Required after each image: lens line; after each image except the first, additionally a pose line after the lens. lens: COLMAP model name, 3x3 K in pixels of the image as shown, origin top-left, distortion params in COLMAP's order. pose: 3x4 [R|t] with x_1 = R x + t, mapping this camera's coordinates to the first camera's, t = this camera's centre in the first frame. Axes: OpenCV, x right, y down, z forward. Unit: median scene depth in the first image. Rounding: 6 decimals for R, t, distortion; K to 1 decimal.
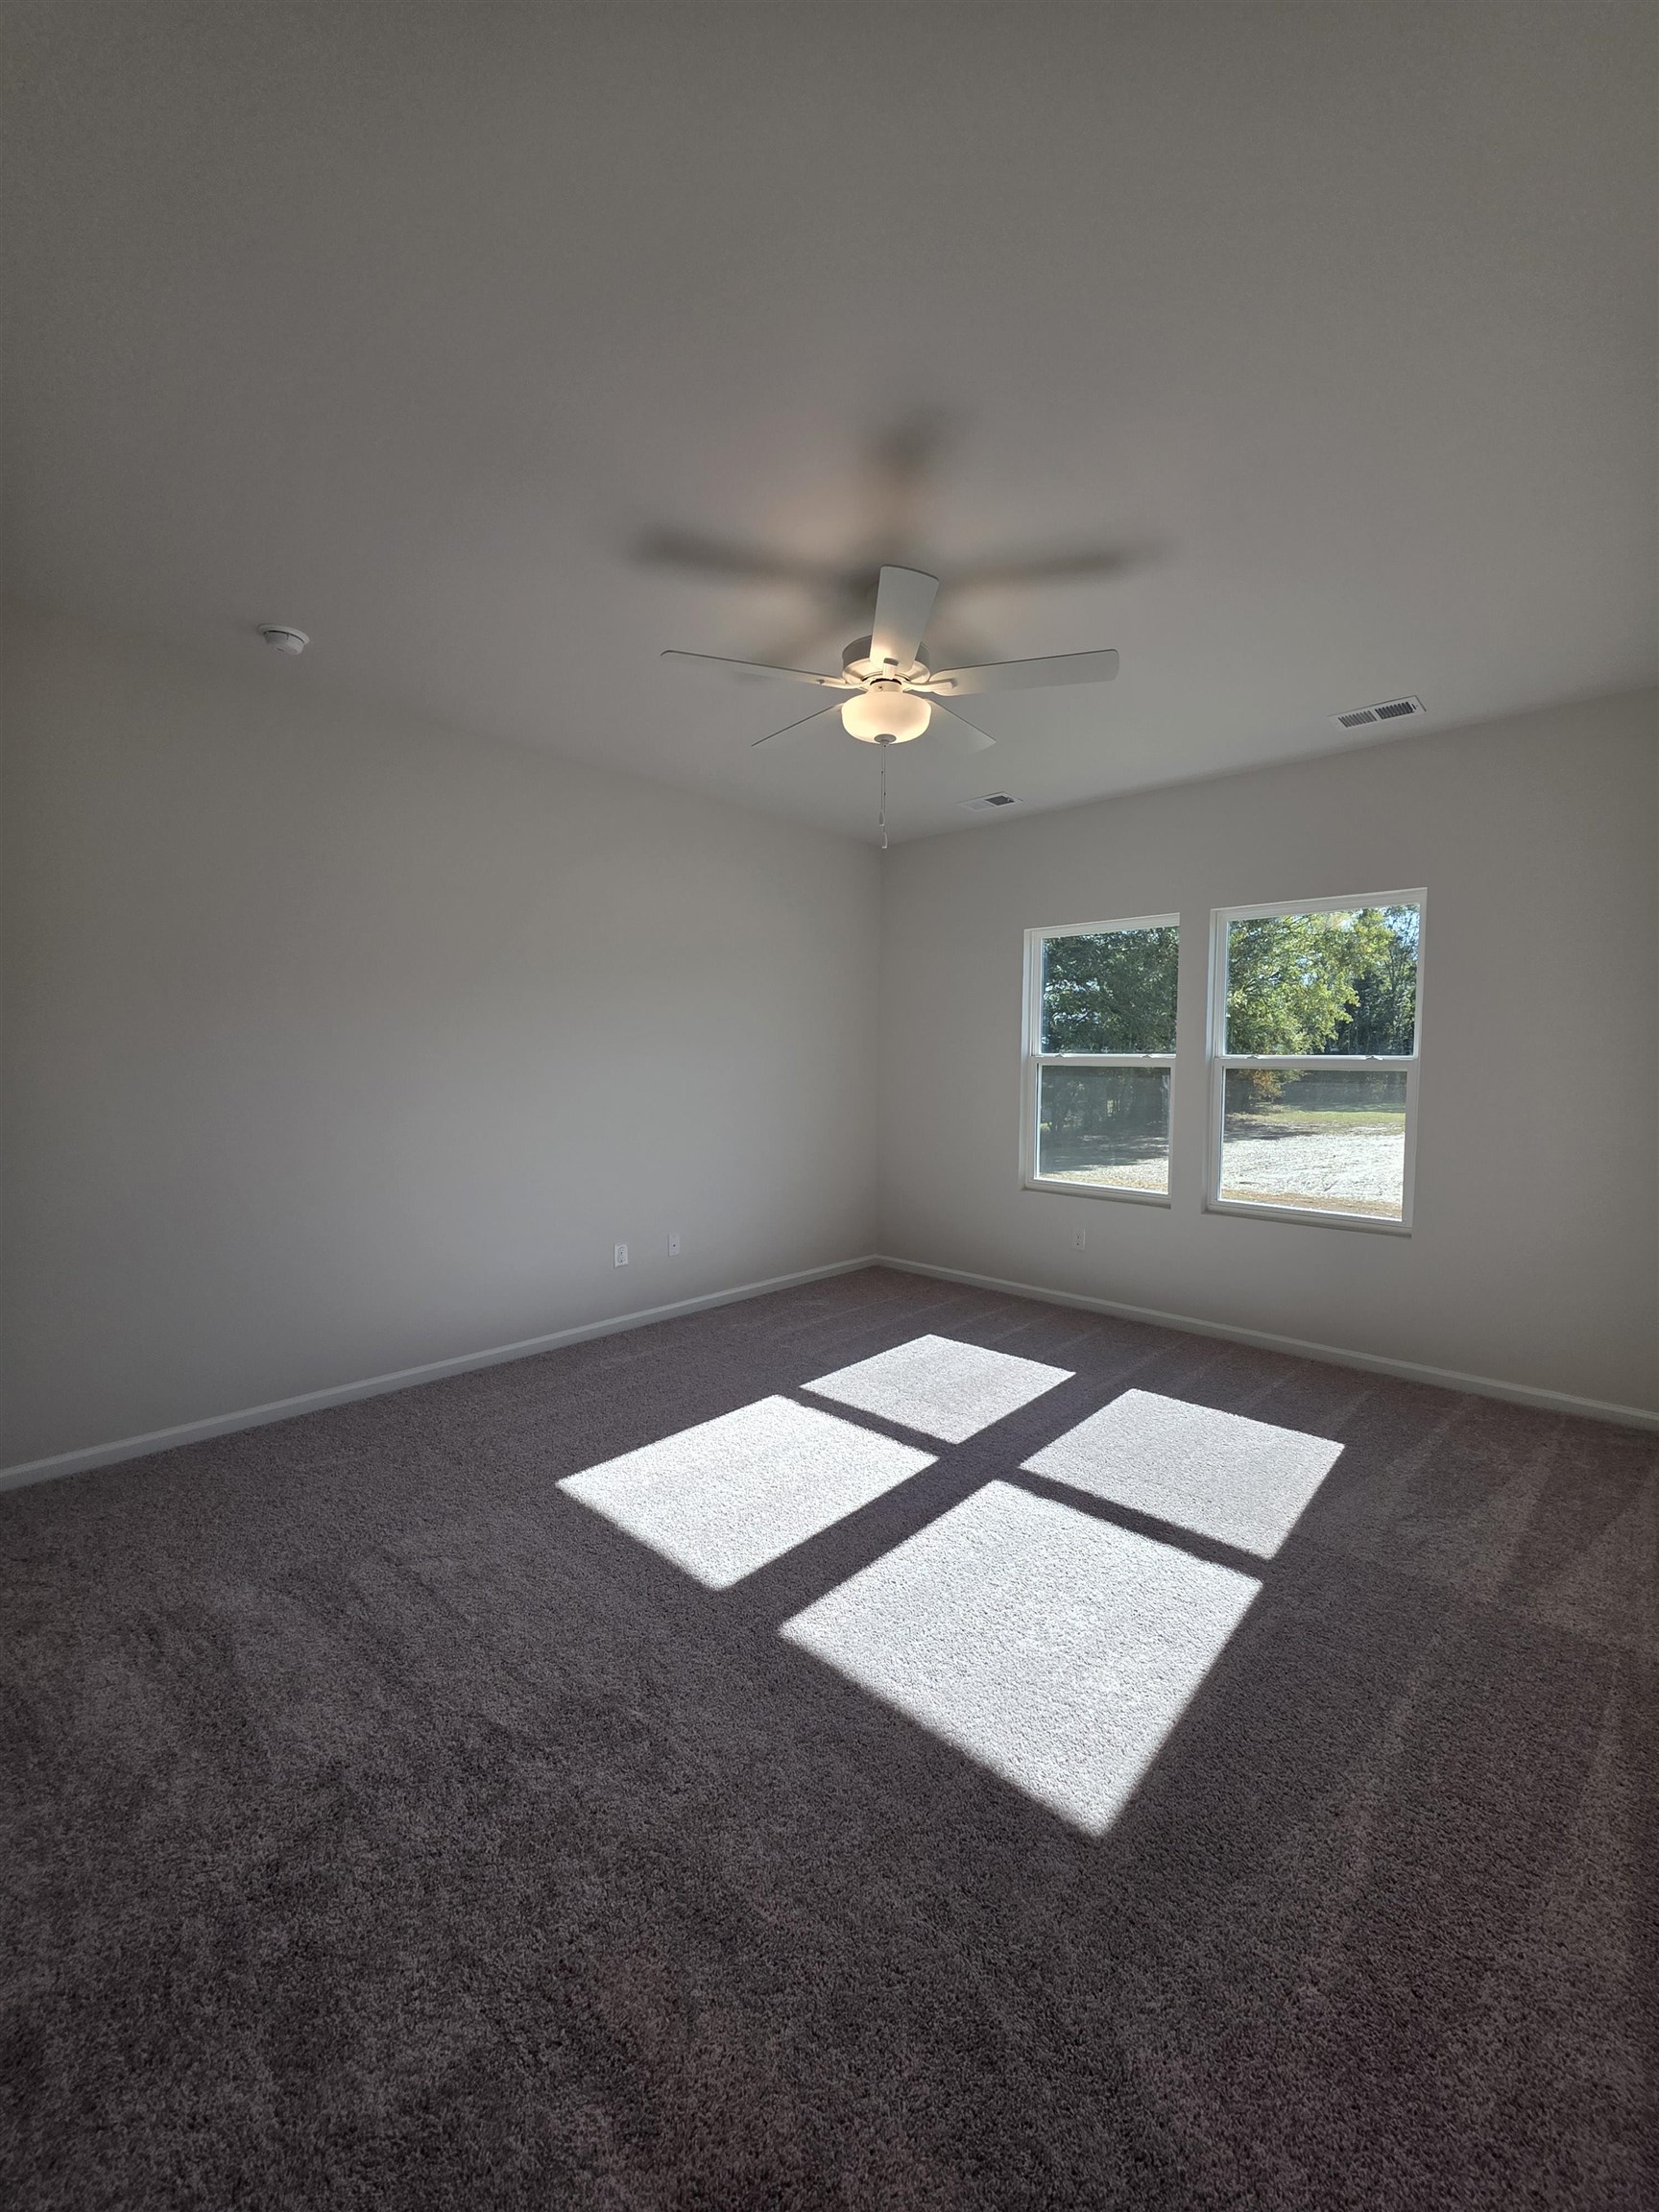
lens RADIAL K [[891.2, 0, 836.5], [0, 891.2, 1101.8], [0, 0, 1]] dist [-0.000296, -0.000140]
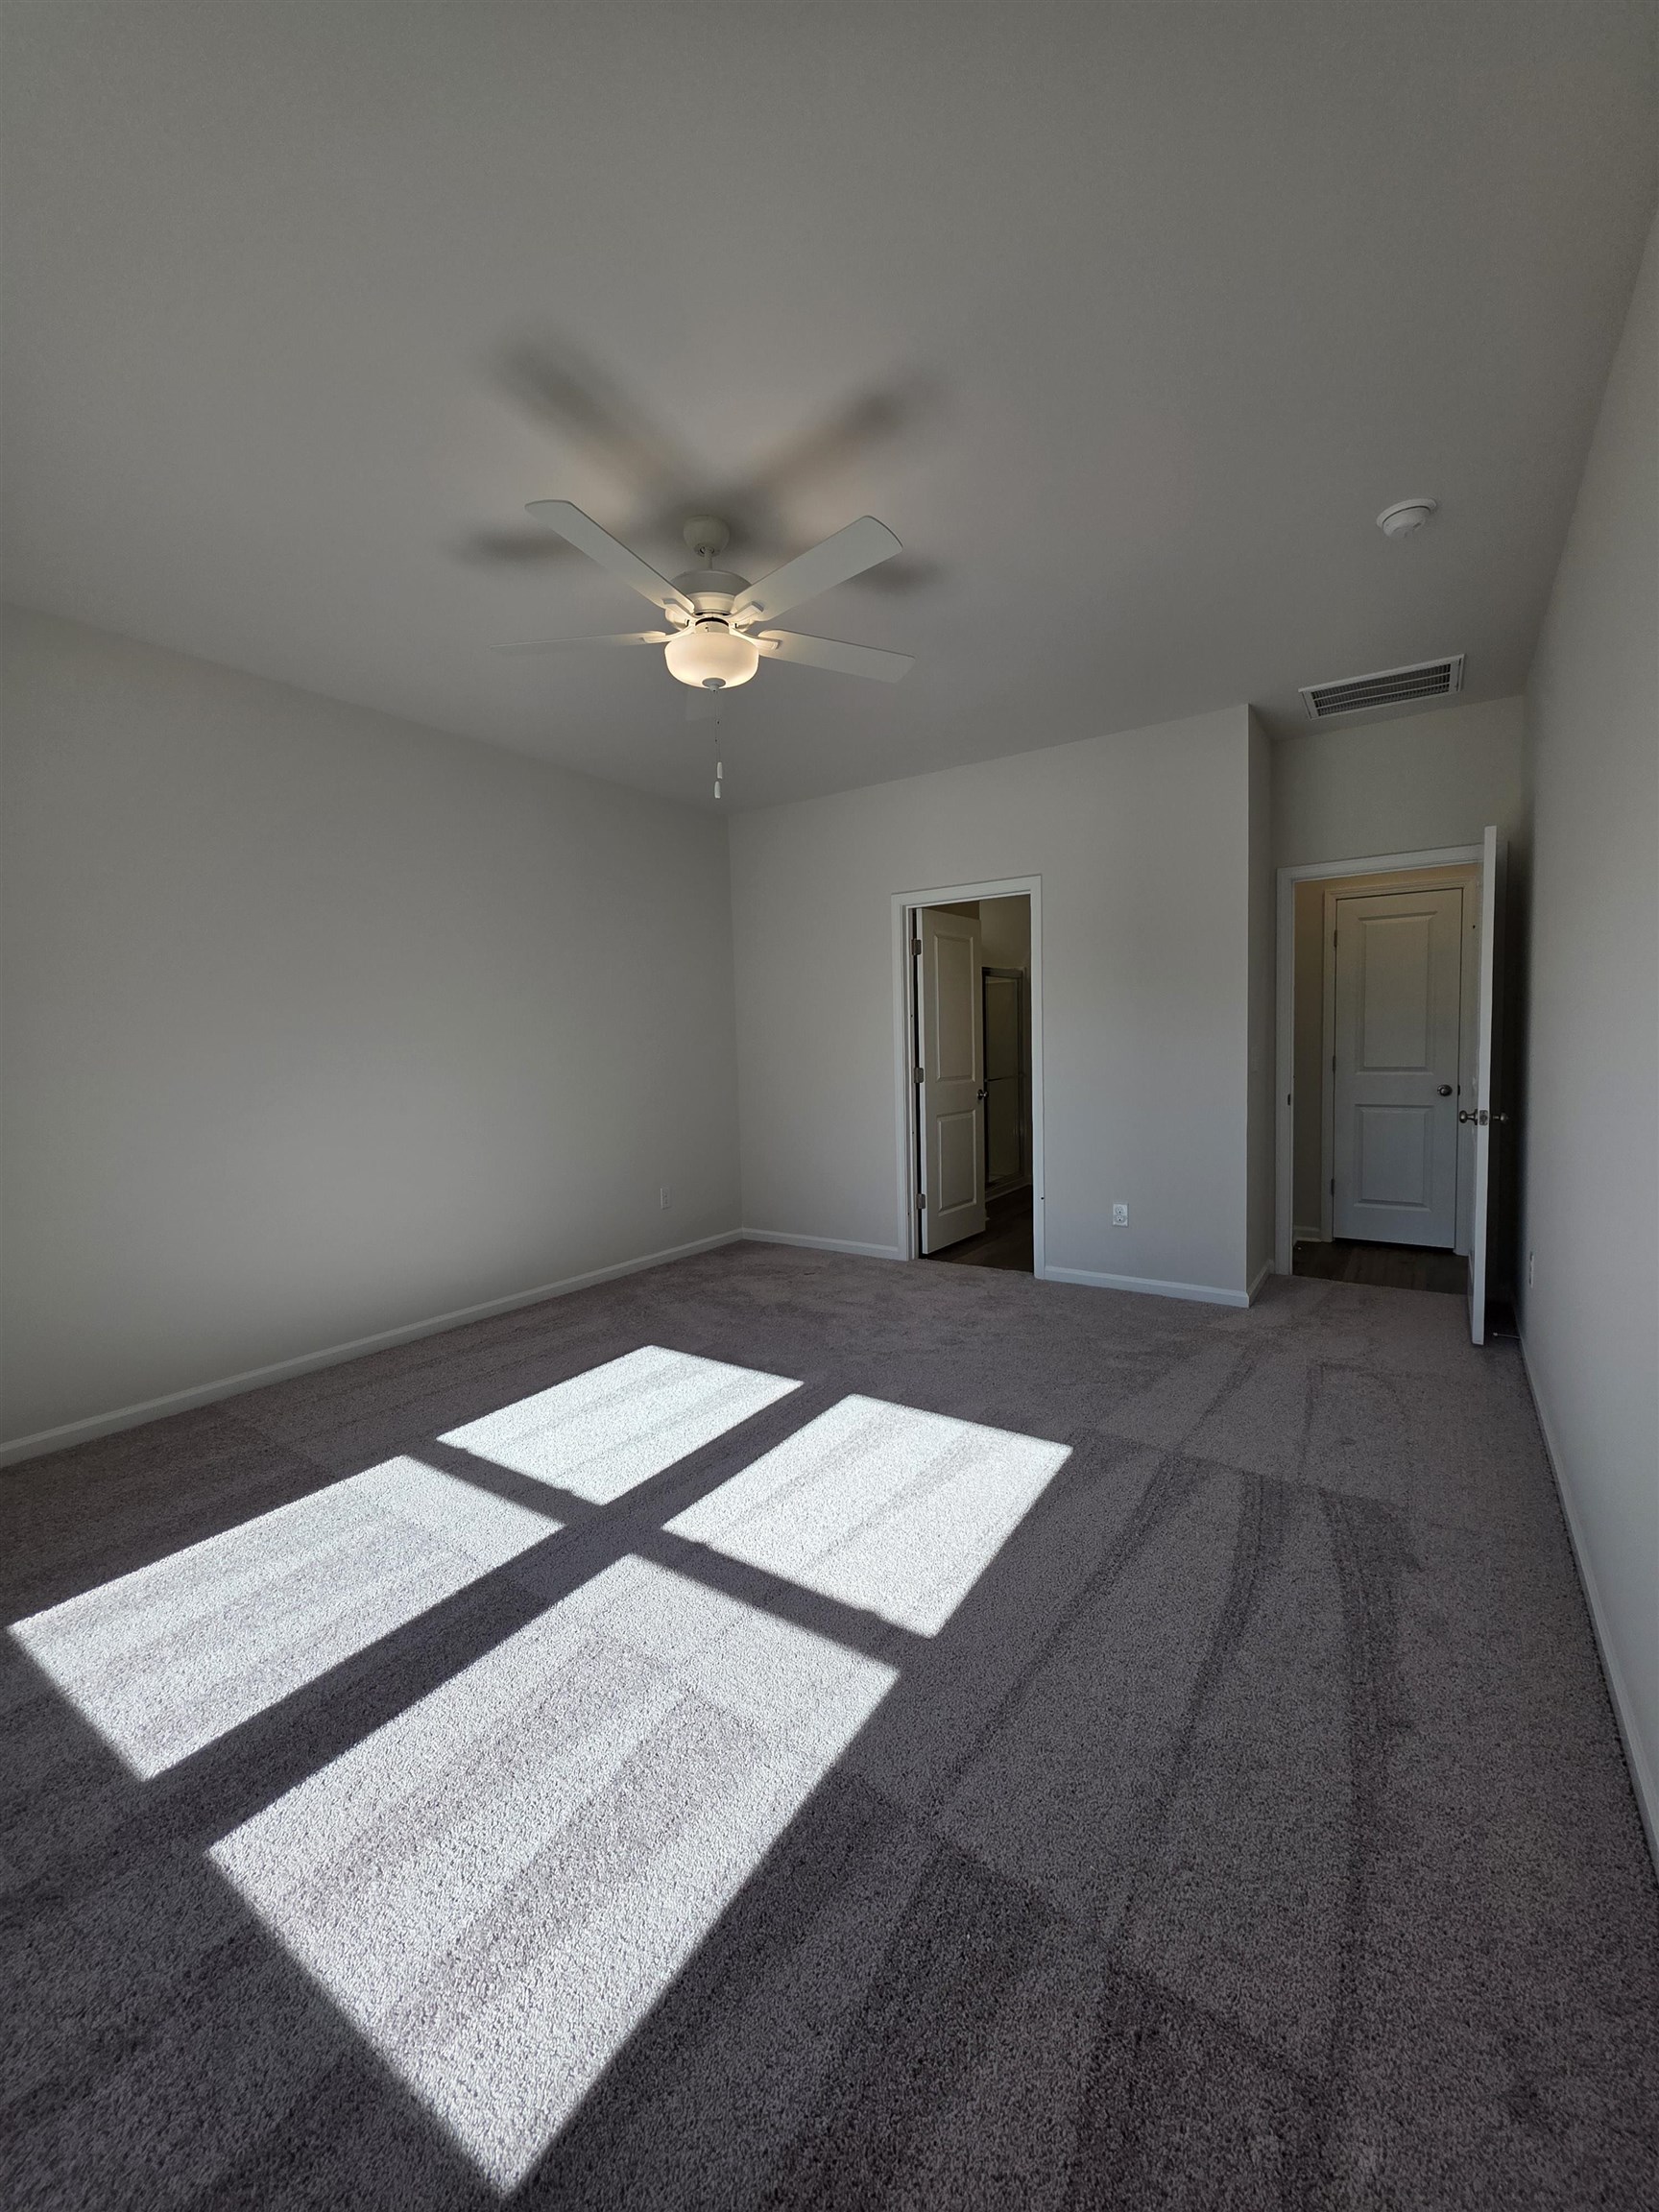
lens RADIAL K [[875.5, 0, 806.9], [0, 875.5, 1105.9], [0, 0, 1]] dist [0.000727, 0.000140]
pose [[-0.991964, 0.025870, -0.123849, 0.064074], [0.010687, 0.992507, 0.121721, -0.055612], [0.126070, 0.119419, -0.984807, 1.519935]]
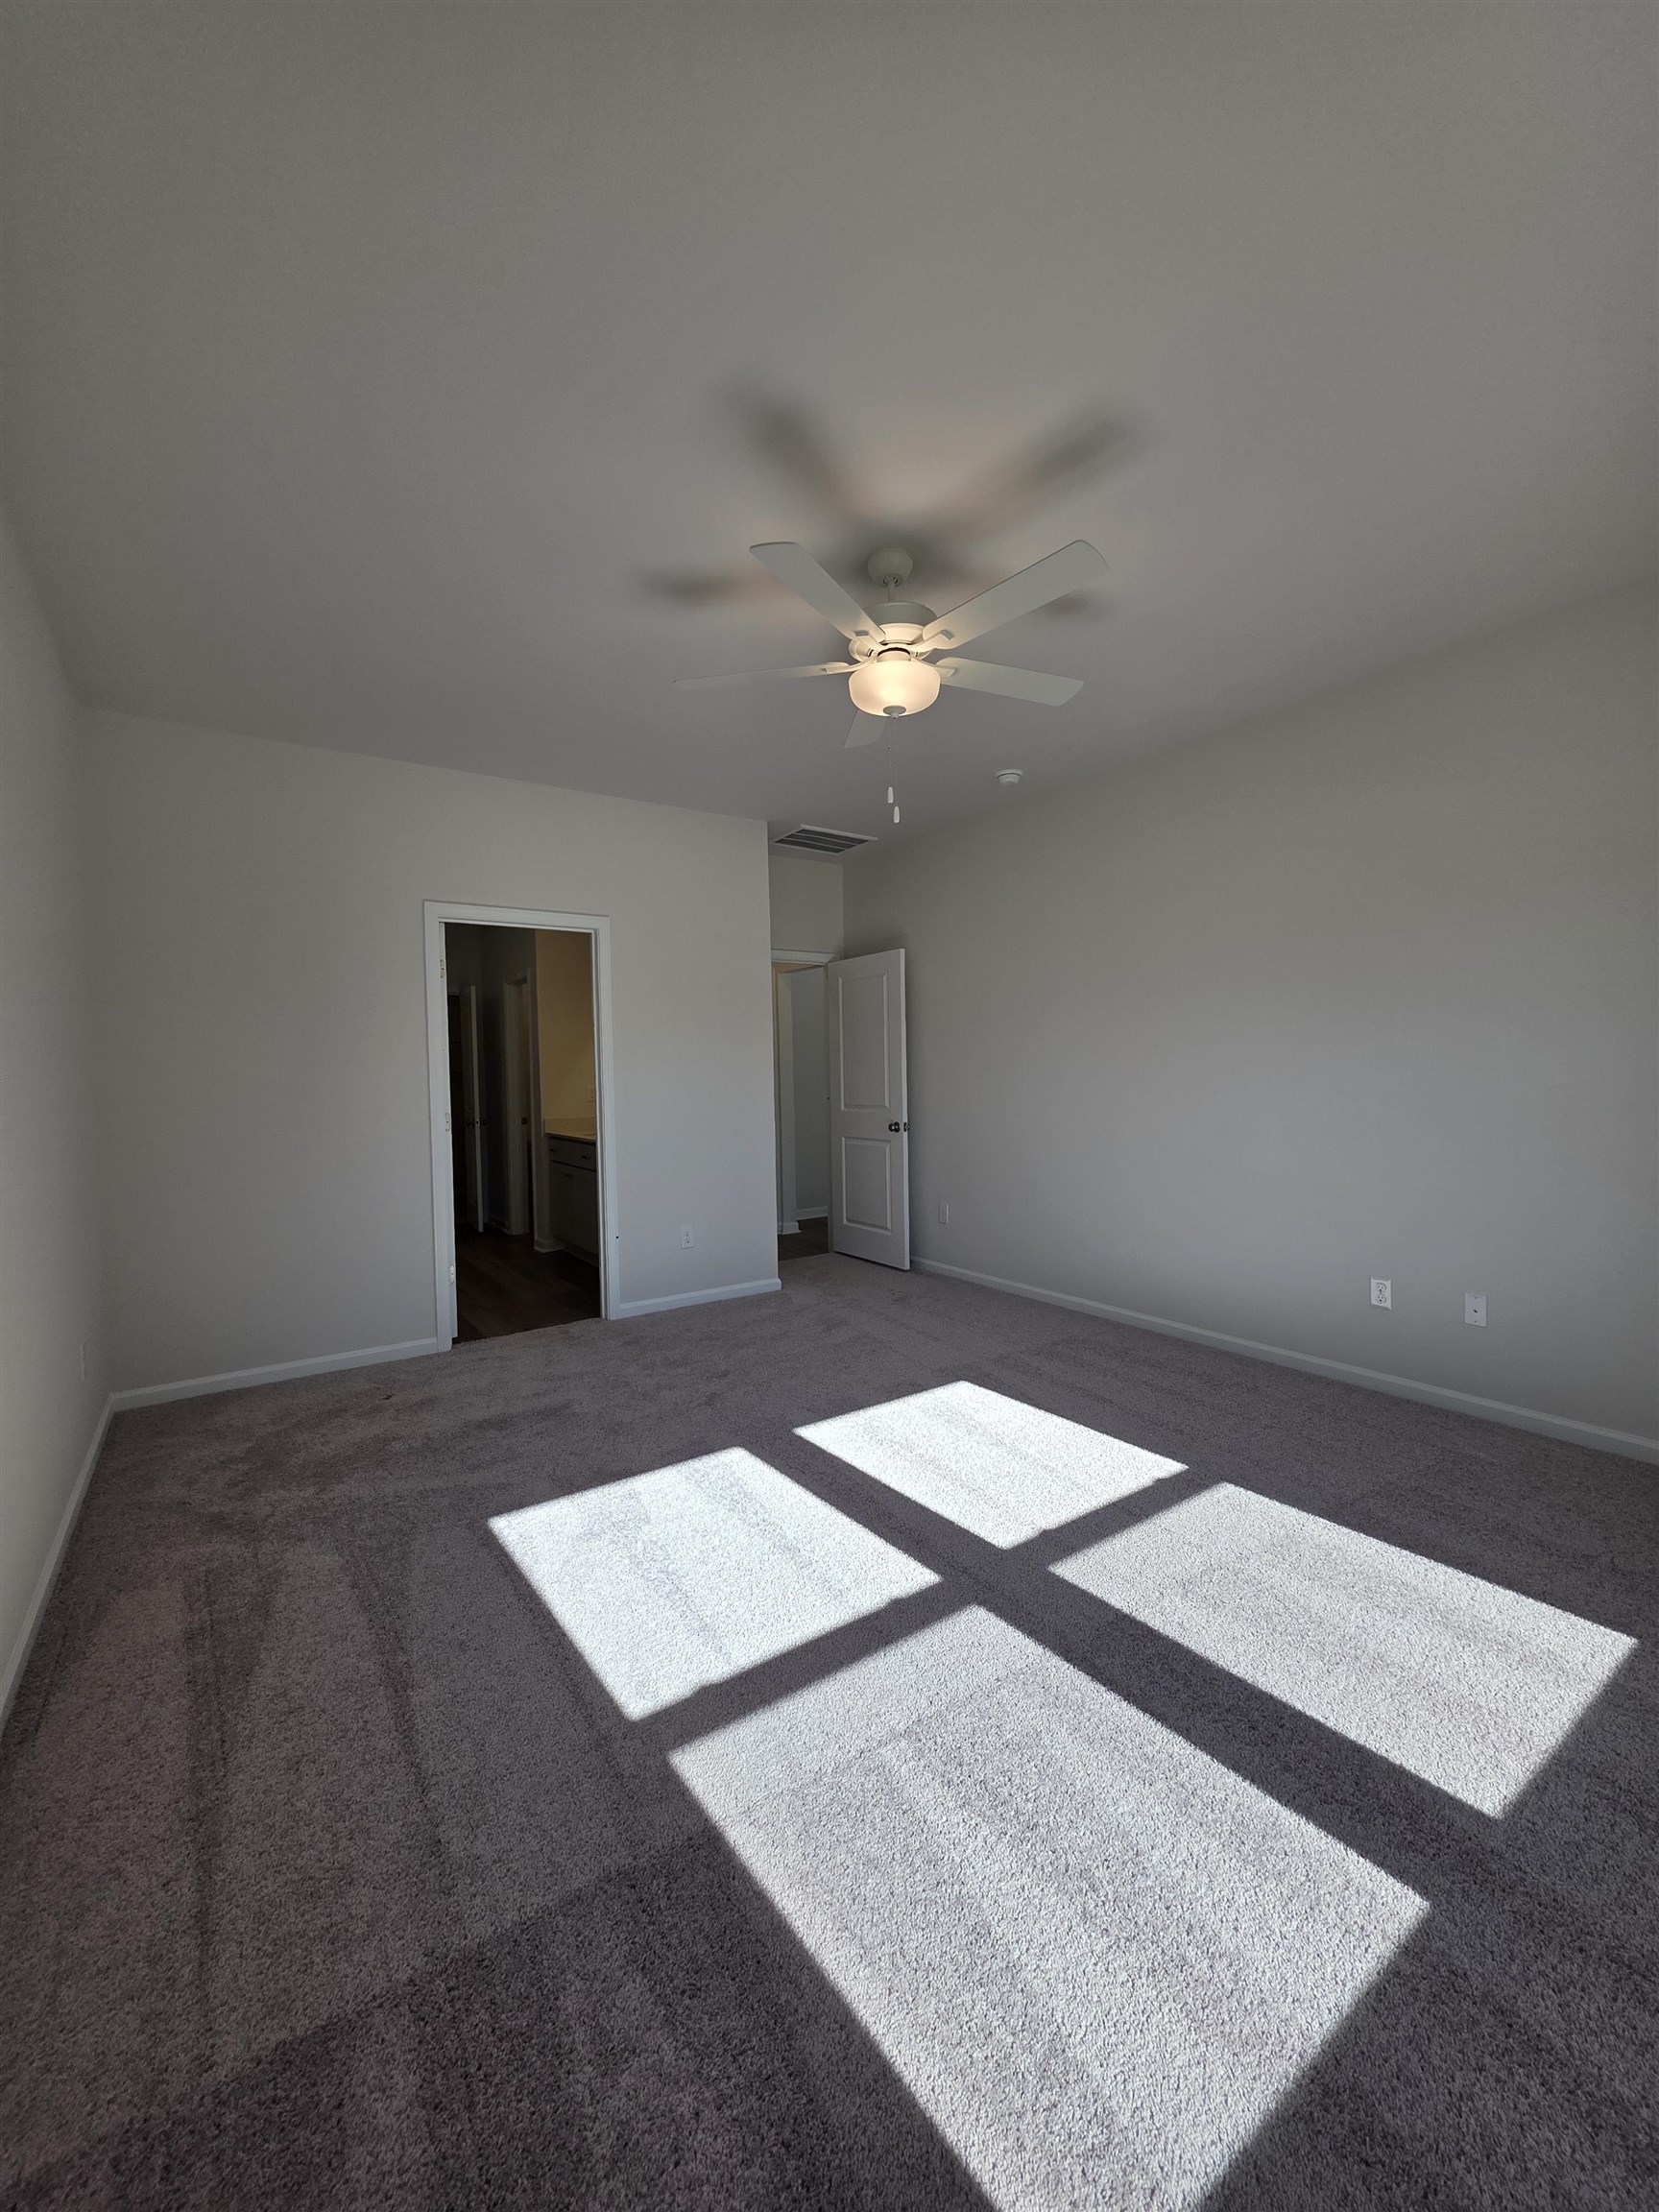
lens RADIAL K [[891.2, 0, 836.5], [0, 891.2, 1101.8], [0, 0, 1]] dist [-0.000296, -0.000140]
pose [[-0.232569, 0.027931, -0.972179, 0.783568], [-0.027232, 0.999009, 0.035217, -0.012310], [0.972199, 0.034665, -0.231578, 0.898417]]
